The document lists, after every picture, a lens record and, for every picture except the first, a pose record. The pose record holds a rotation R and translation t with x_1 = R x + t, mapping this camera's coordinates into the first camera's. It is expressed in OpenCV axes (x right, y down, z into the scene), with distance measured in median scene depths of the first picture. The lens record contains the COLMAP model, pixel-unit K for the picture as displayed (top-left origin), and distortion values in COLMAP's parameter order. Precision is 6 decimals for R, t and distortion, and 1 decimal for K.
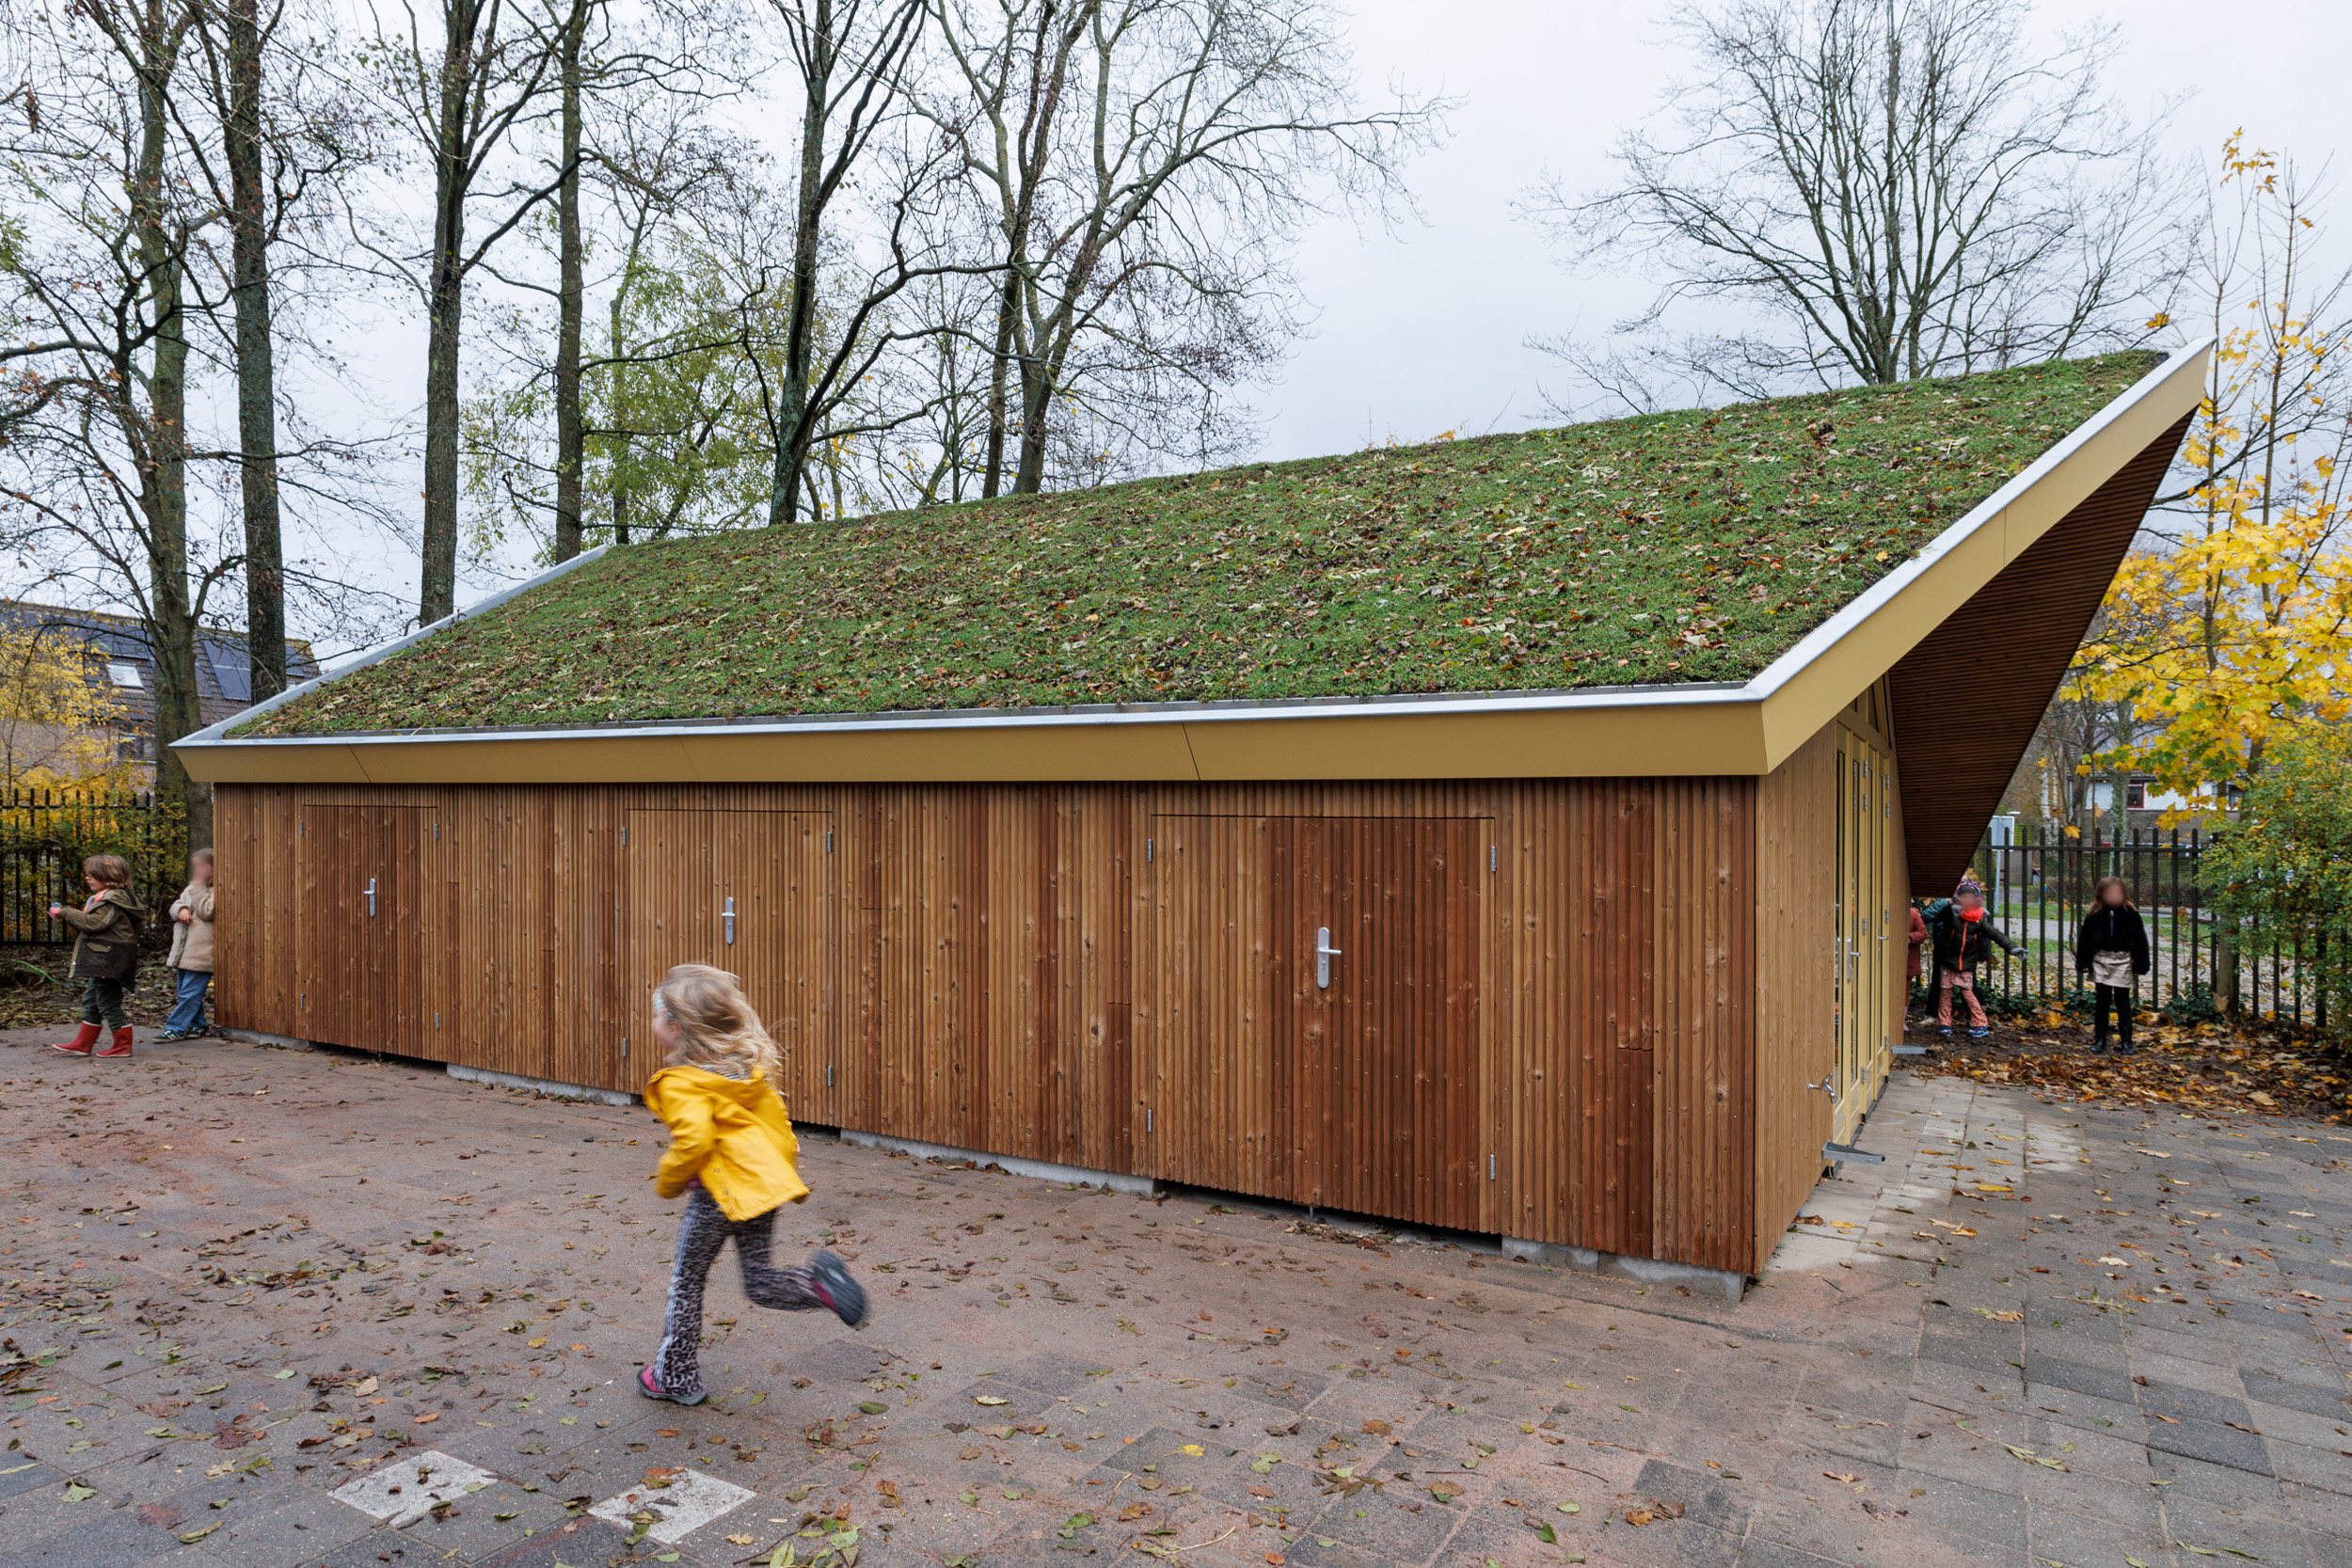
lens RADIAL K [[2186.8, 0, 1175.1], [0, 2186.8, 789.2], [0, 0, 1]] dist [0.006511, 0.000000]
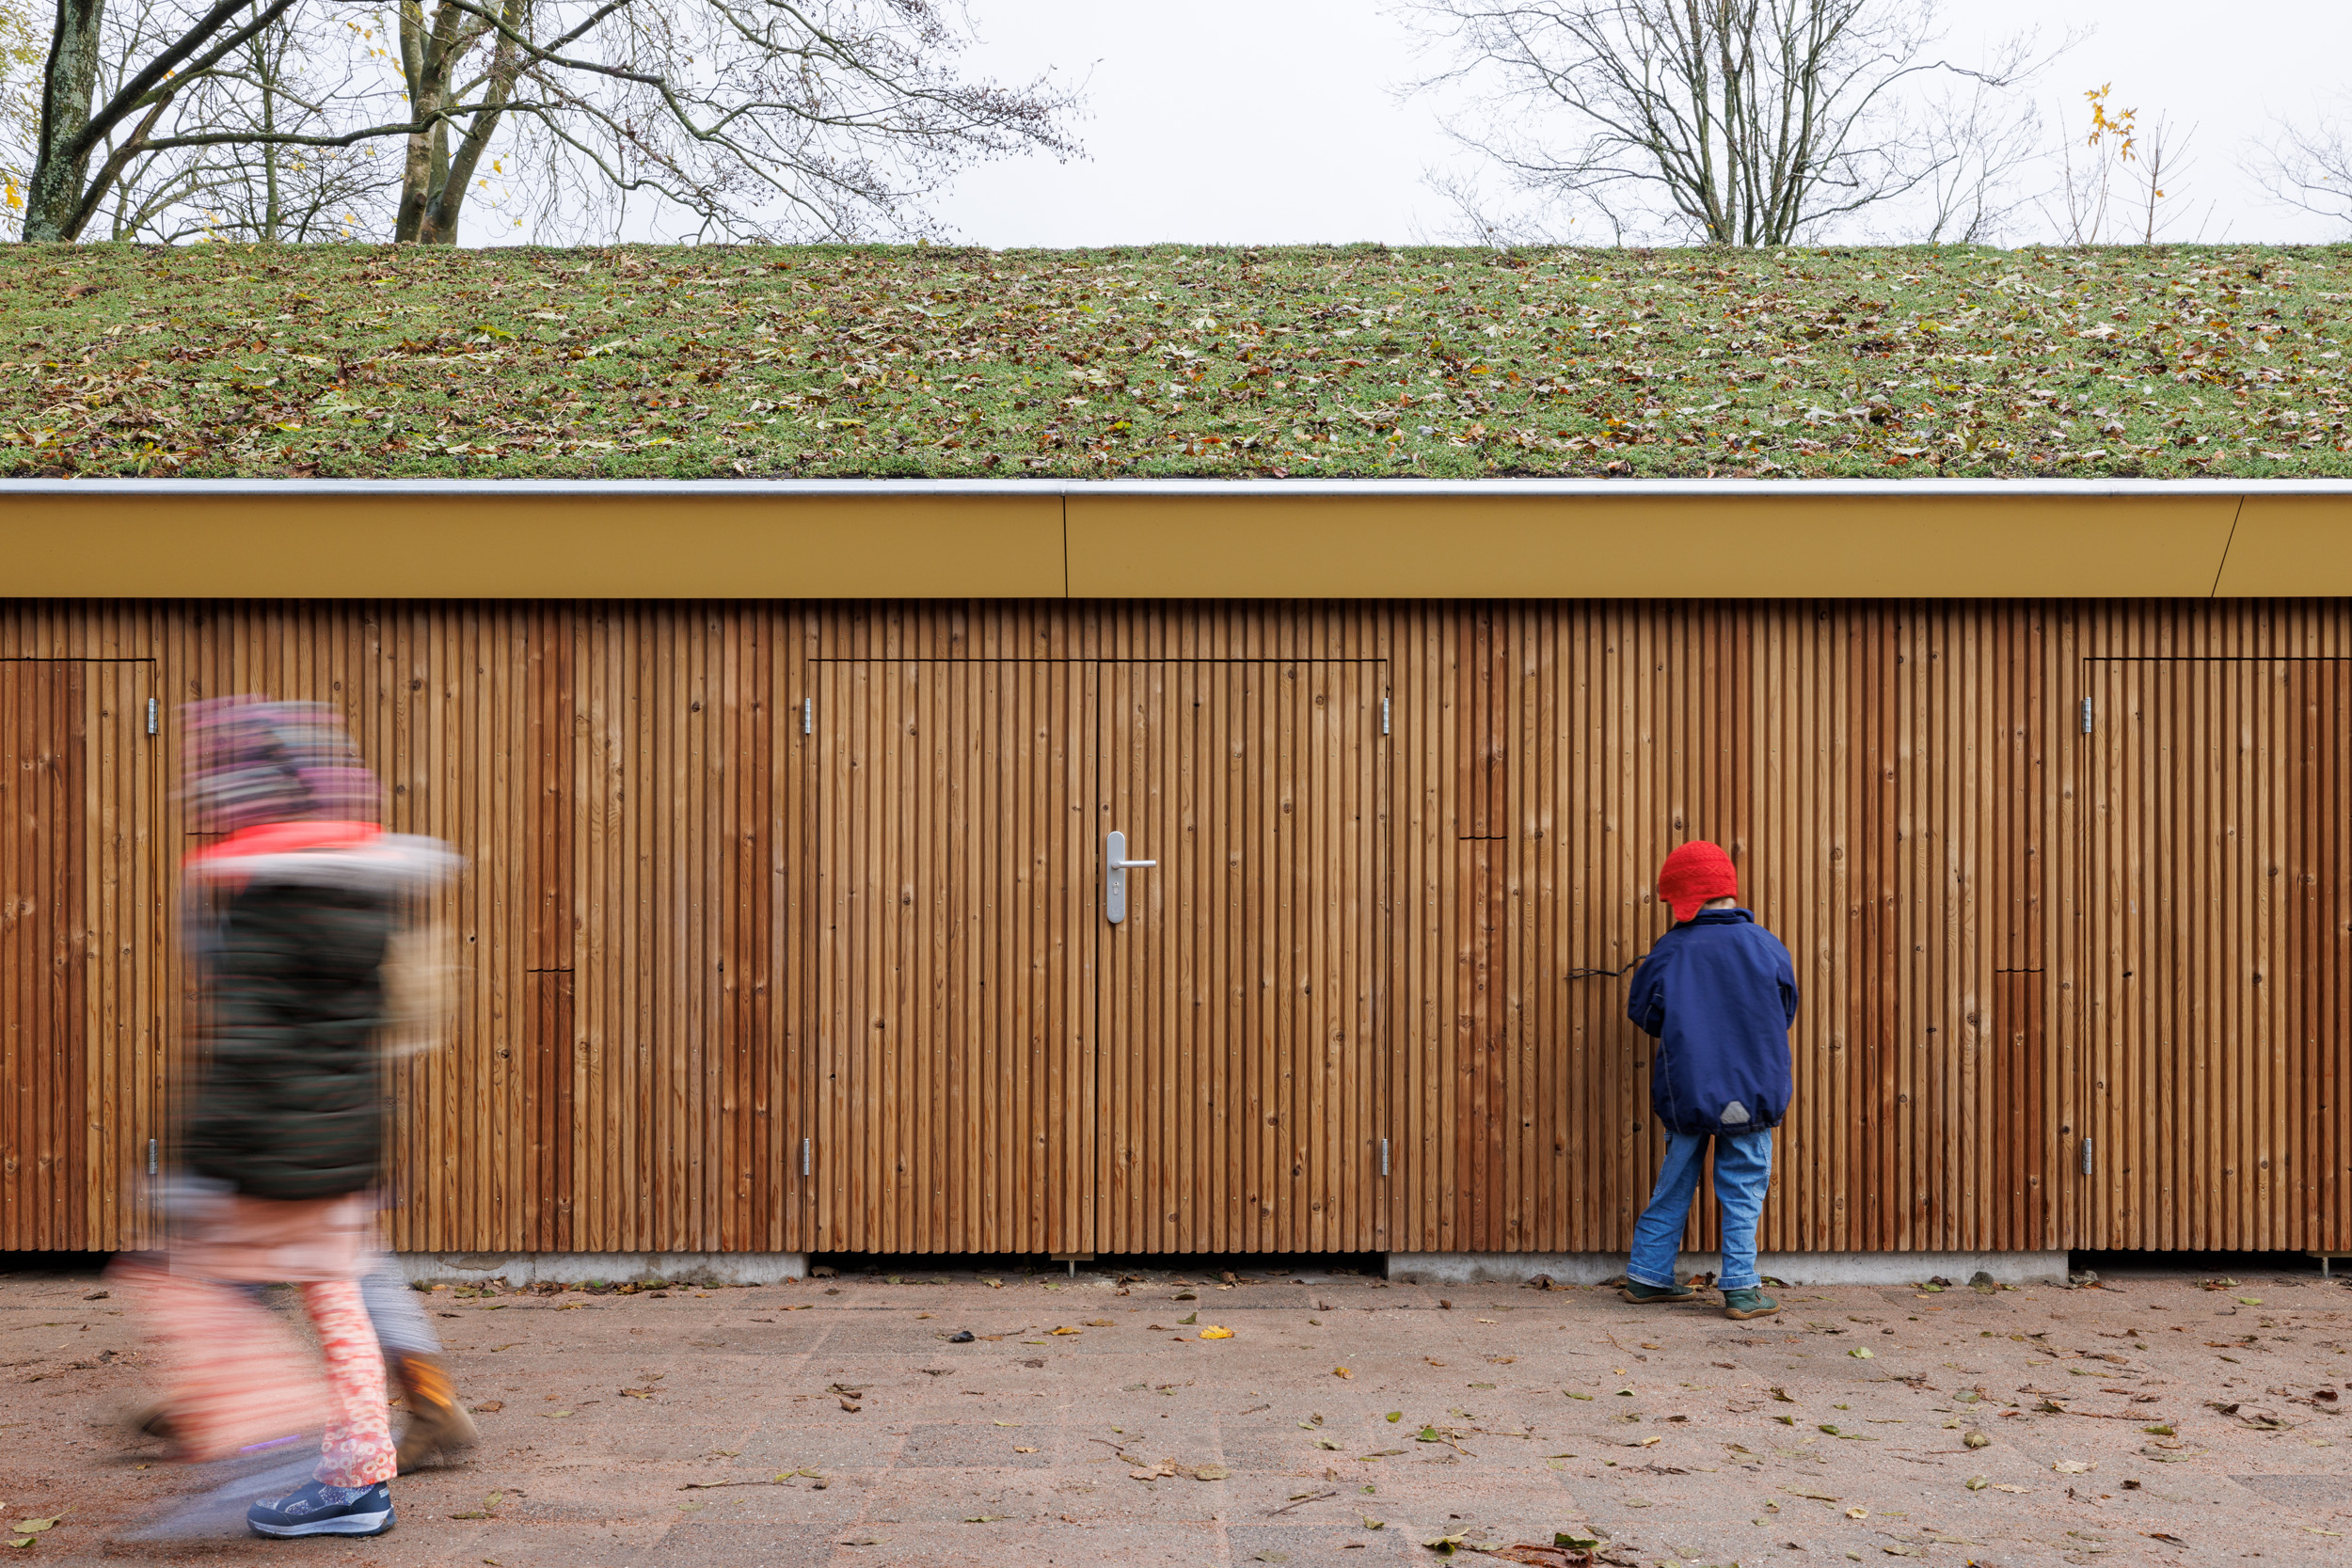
lens RADIAL K [[1848.1, 0, 1175.8], [0, 1848.1, 772.7], [0, 0, 1]] dist [-0.009330, -0.000937]
pose [[0.766899, 0.001761, 0.641765, -0.517658], [0.009818, 0.999847, -0.014477, 0.047060], [-0.641692, 0.017403, 0.766765, 0.738055]]
